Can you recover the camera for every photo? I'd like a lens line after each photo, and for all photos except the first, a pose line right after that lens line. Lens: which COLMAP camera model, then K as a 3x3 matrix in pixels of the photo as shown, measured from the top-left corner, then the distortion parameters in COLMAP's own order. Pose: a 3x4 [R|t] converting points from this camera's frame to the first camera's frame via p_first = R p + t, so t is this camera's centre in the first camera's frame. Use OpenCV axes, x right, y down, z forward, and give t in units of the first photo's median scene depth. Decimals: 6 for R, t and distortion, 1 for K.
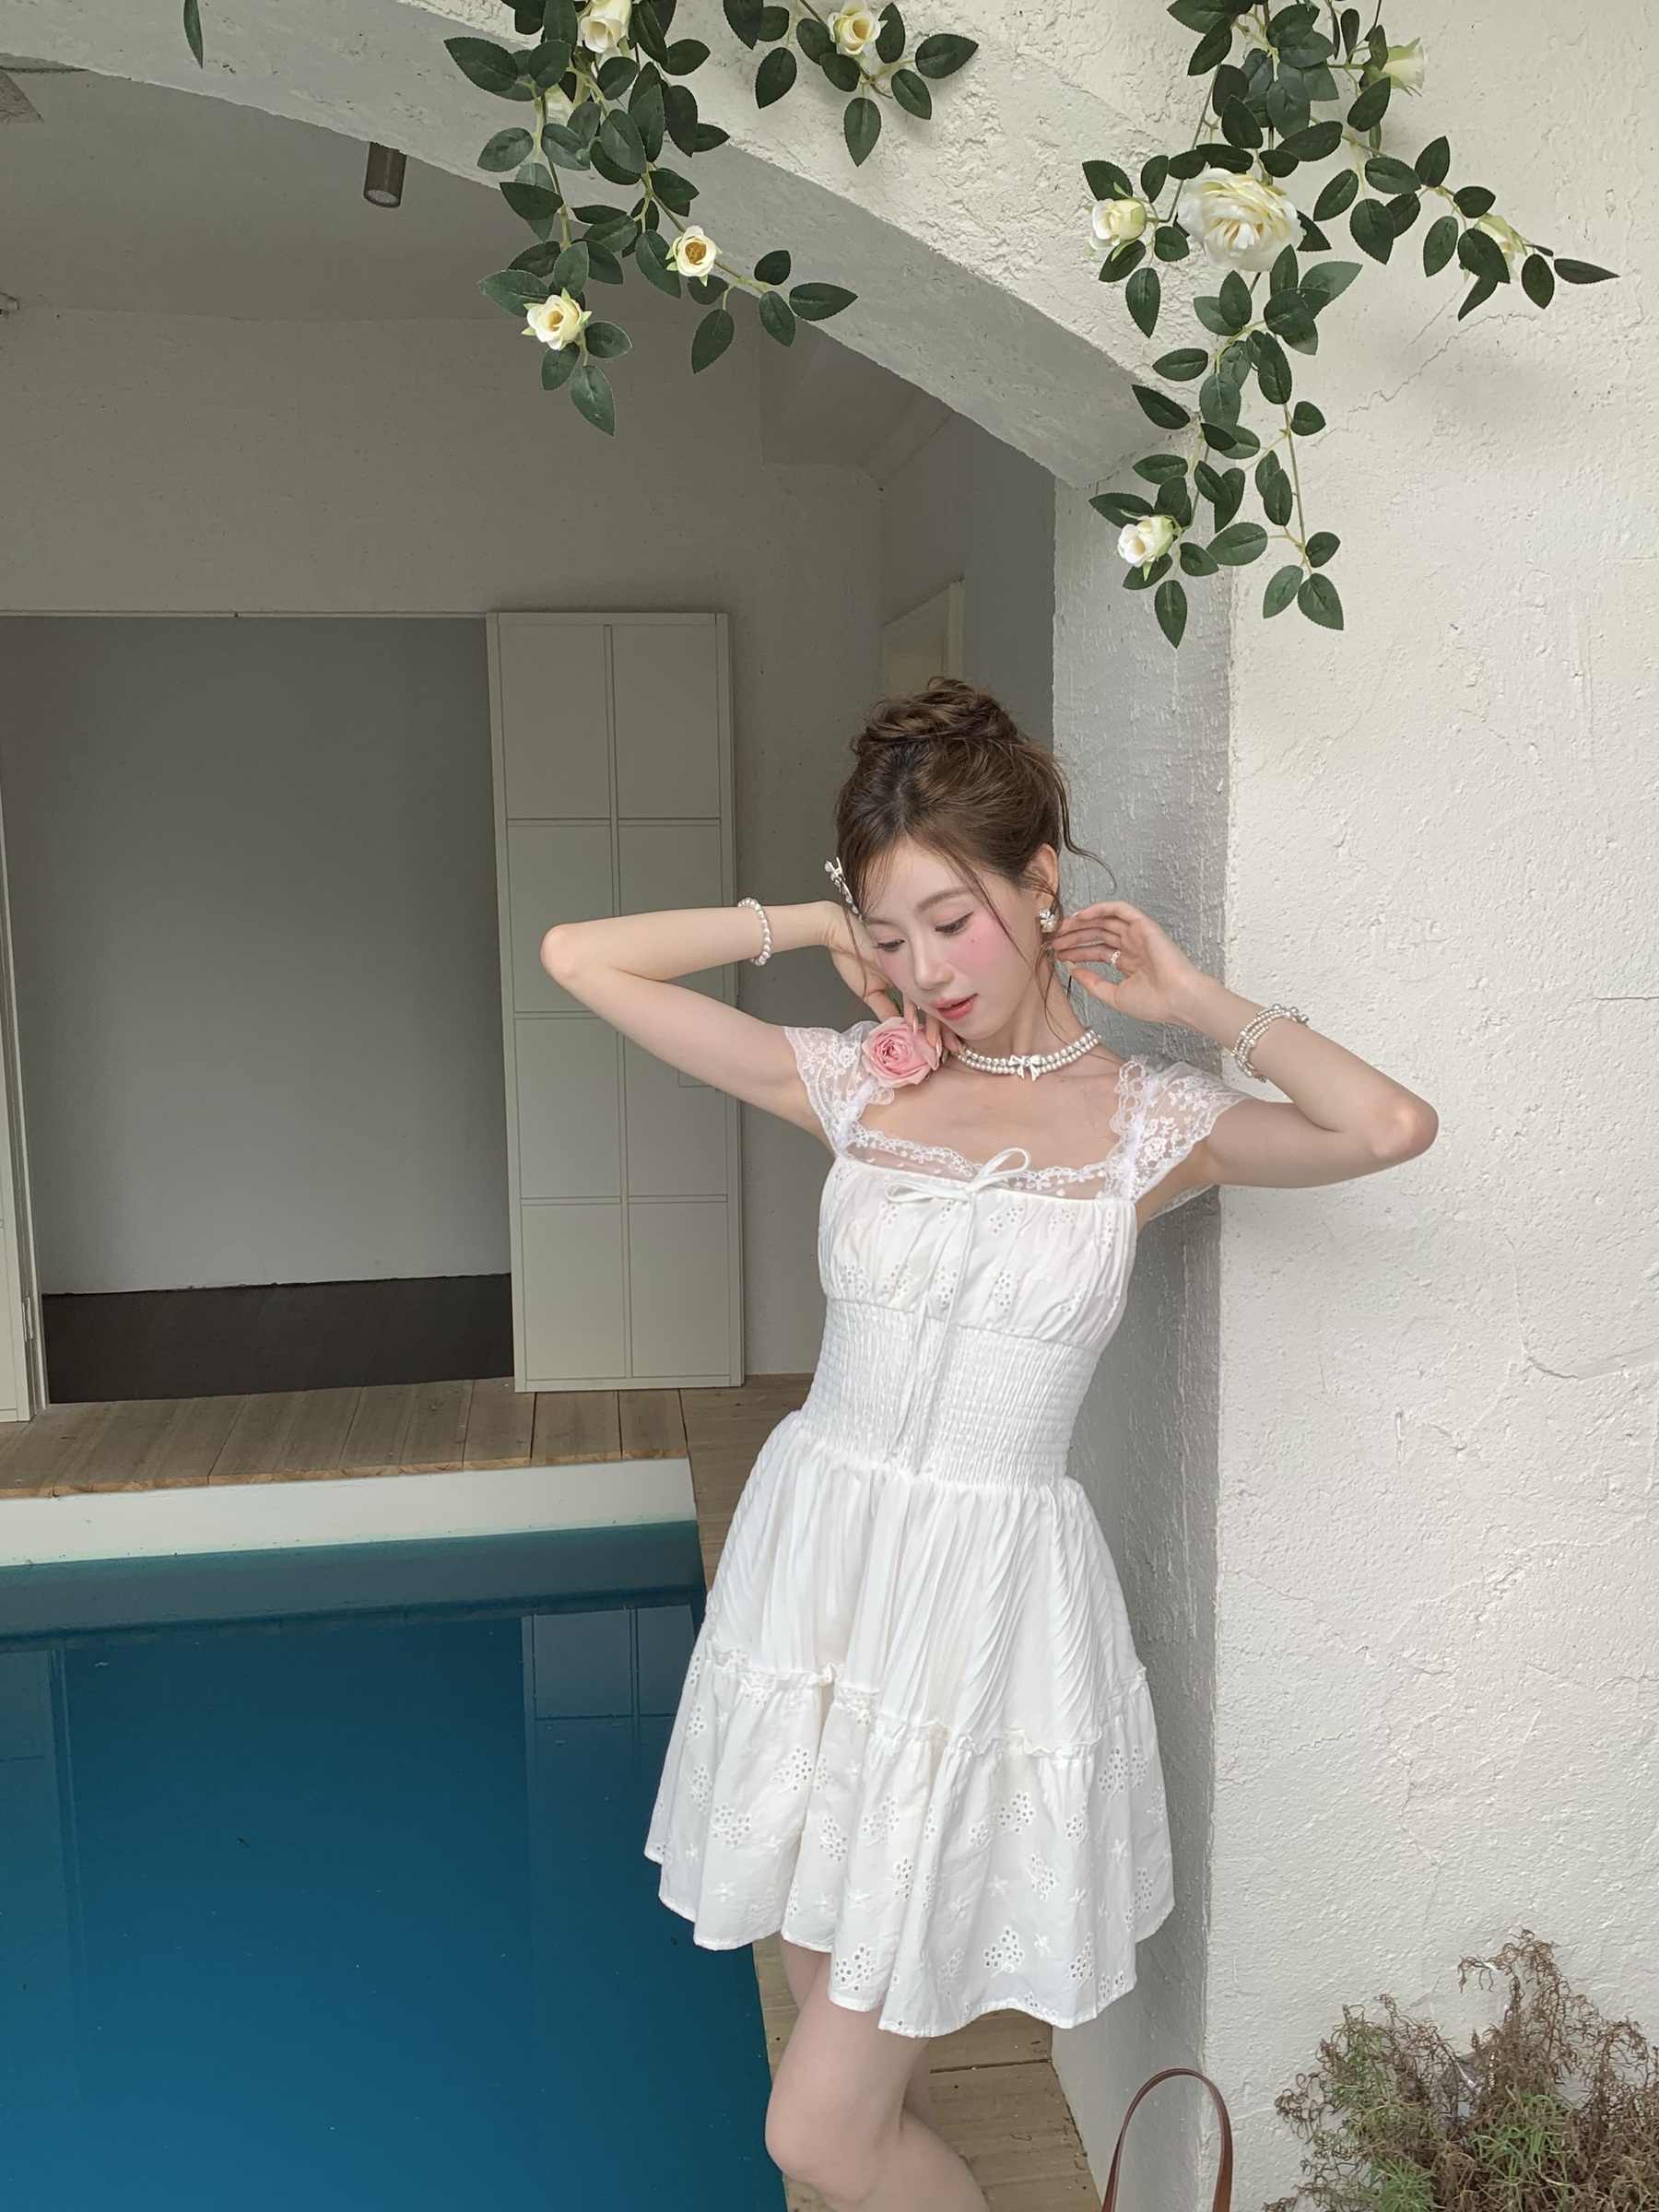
lens RADIAL K [[1957.3, 0, 849.4], [0, 1957.3, 1097.0], [0, 0, 1]] dist [0.002822, 0.000039]
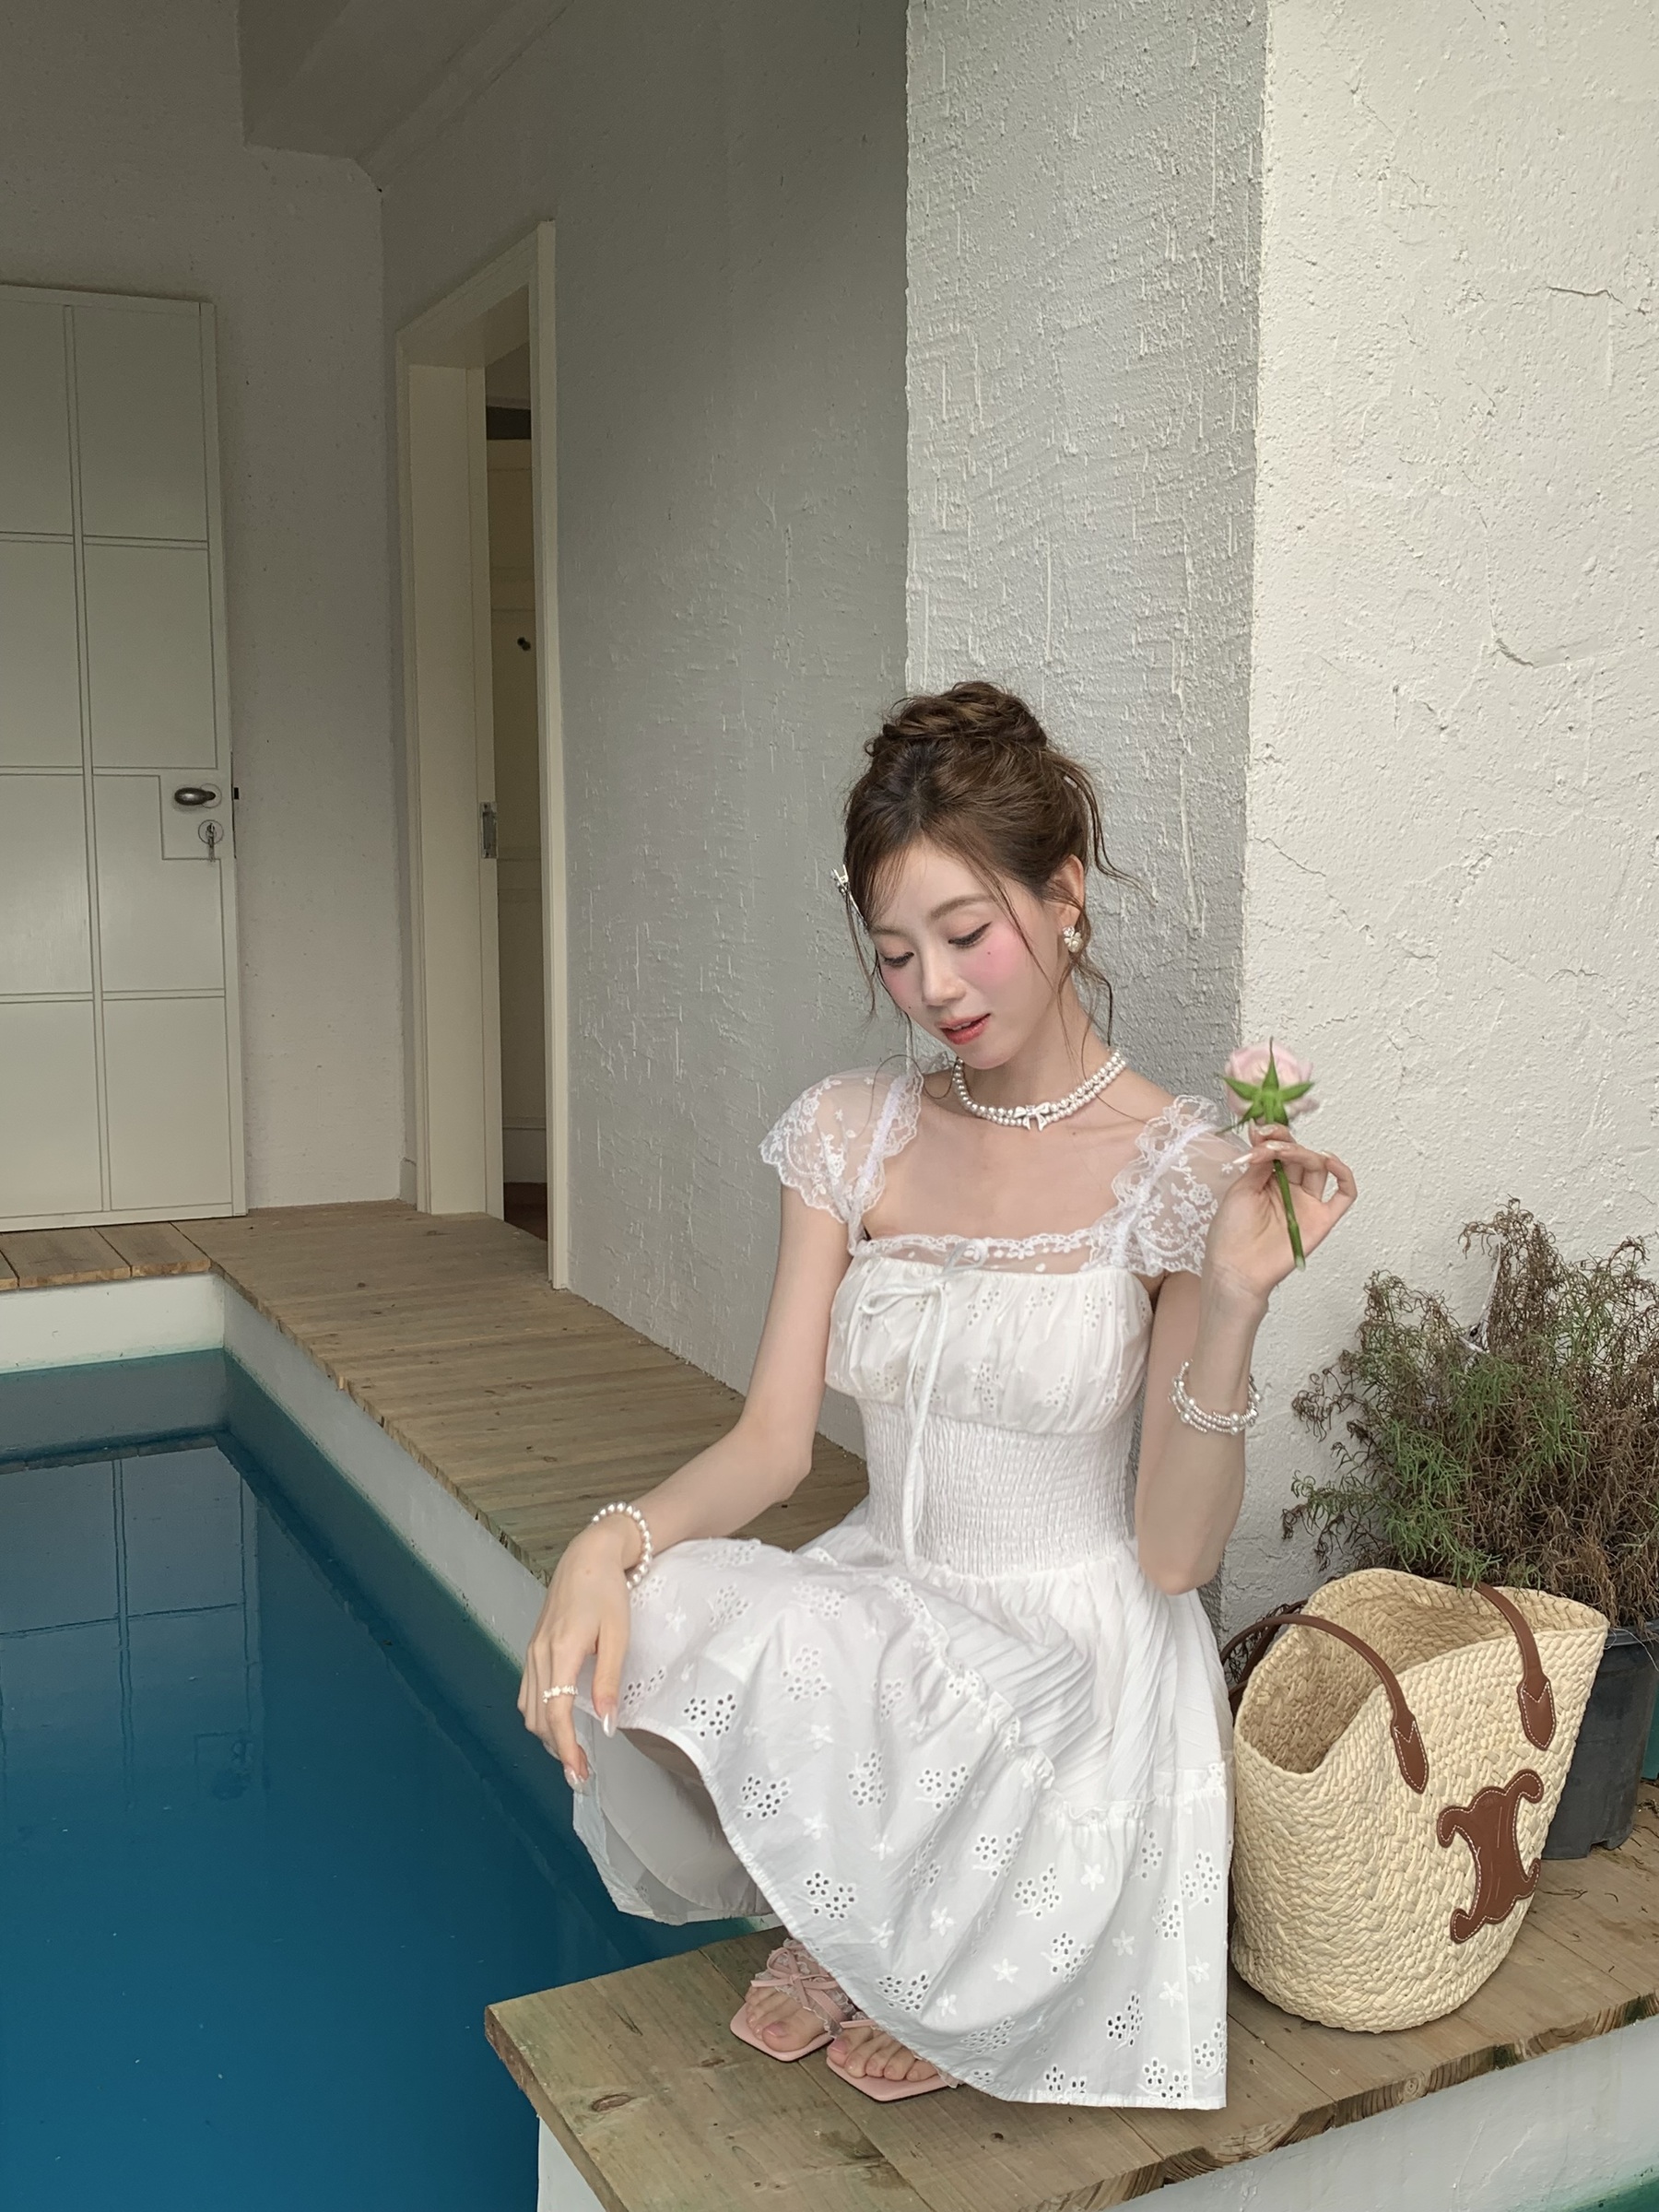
lens RADIAL K [[2142.0, 0, 829.5], [0, 2142.0, 1106.0], [0, 0, 1]] dist [0.107394, -0.254018]
pose [[0.942733, -0.035353, 0.331670, -0.404190], [0.043978, 0.998861, -0.018531, 0.411502], [-0.330637, 0.032056, 0.943213, 0.040182]]
